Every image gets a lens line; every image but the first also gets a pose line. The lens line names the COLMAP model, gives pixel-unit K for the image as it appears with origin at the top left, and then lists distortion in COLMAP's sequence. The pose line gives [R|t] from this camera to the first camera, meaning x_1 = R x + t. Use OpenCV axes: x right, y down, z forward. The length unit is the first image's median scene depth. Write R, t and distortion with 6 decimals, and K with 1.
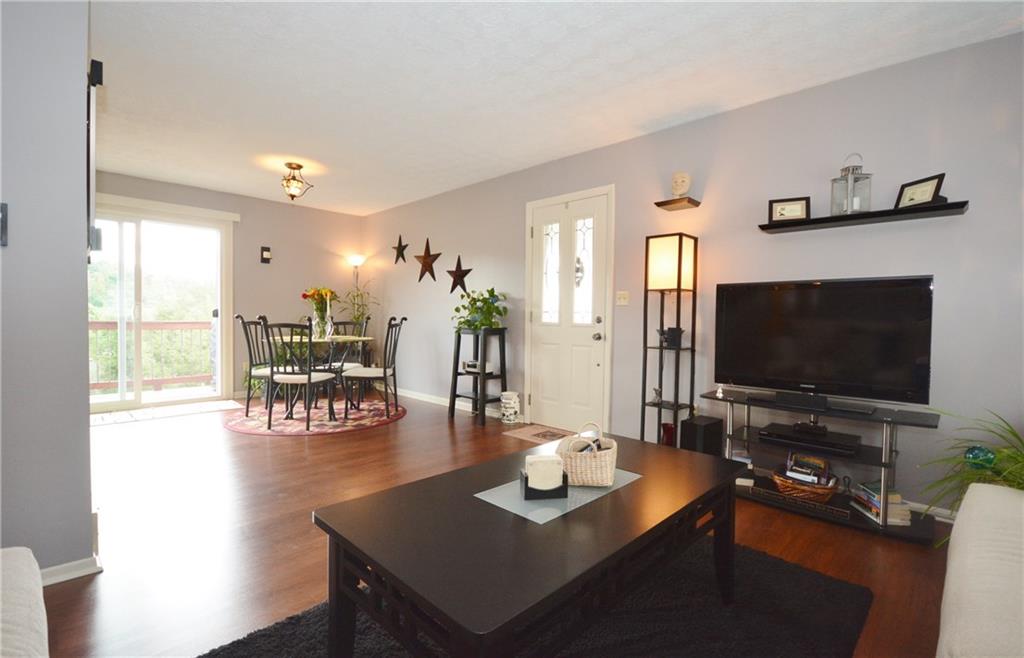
lens RADIAL K [[453.5, 0, 505.1], [0, 453.5, 327.2], [0, 0, 1]] dist [-0.012538, -0.000034]
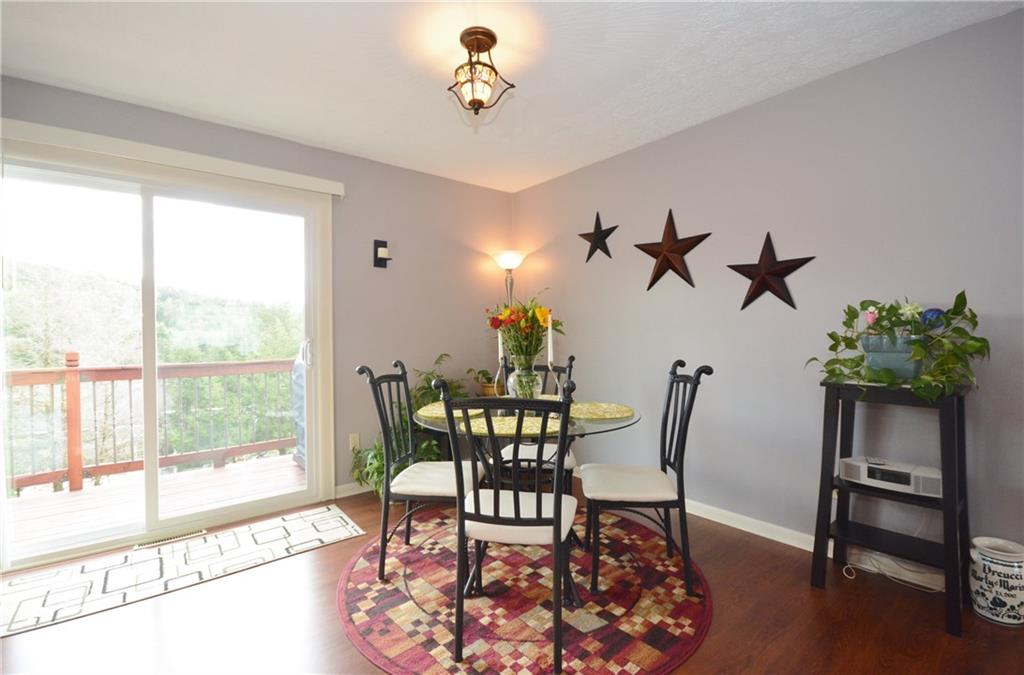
lens RADIAL K [[458.6, 0, 514.0], [0, 458.6, 332.3], [0, 0, 1]] dist [0.003982, -0.006627]
pose [[0.994426, -0.022339, -0.103046, -0.297581], [0.020106, 0.999541, -0.022658, -0.037587], [0.103505, 0.020460, 0.994419, 0.417469]]
